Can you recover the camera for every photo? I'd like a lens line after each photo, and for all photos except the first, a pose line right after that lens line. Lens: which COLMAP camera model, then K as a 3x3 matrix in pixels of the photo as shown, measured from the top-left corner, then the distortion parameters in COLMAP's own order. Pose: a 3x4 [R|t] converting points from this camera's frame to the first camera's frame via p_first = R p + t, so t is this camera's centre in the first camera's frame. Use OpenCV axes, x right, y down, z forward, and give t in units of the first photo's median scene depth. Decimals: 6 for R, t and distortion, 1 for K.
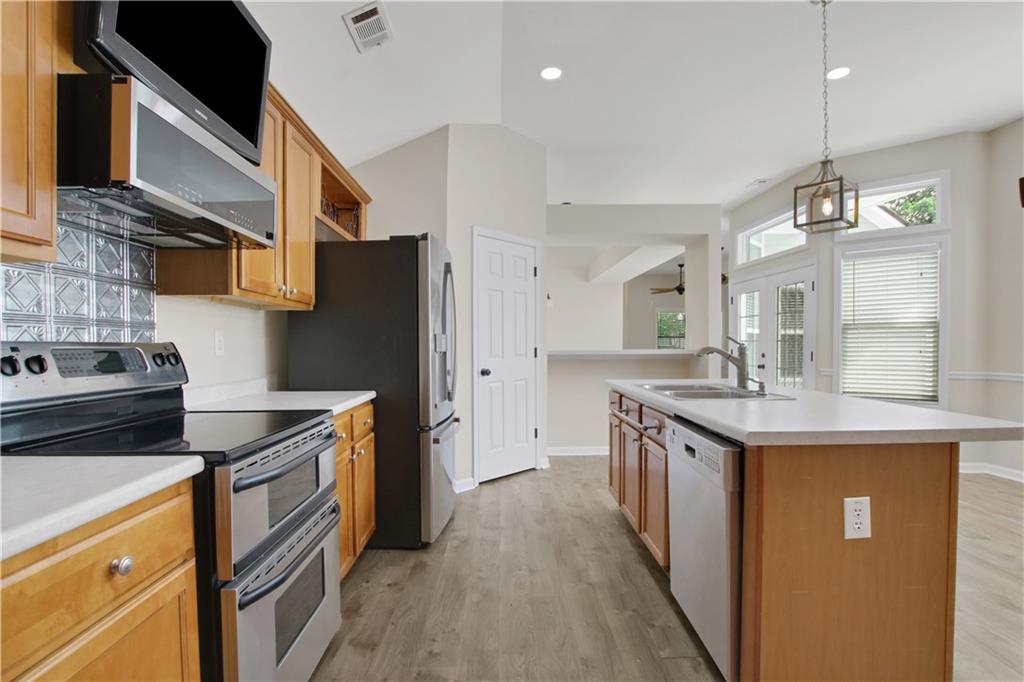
lens RADIAL K [[495.8, 0, 502.0], [0, 495.8, 353.4], [0, 0, 1]] dist [-0.034639, 0.000684]
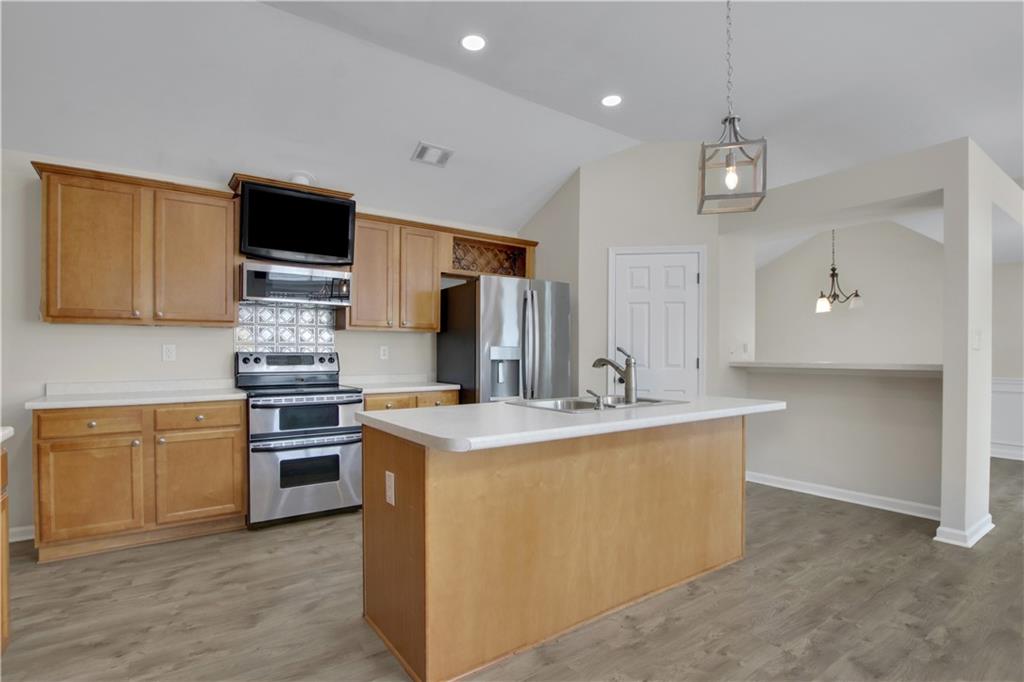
lens RADIAL K [[495.8, 0, 502.0], [0, 495.8, 353.4], [0, 0, 1]] dist [-0.034639, 0.000684]
pose [[0.563085, 0.004083, -0.826389, 1.105870], [-0.017298, 0.999827, -0.006847, -0.011332], [0.826218, 0.018150, 0.563058, 0.270486]]
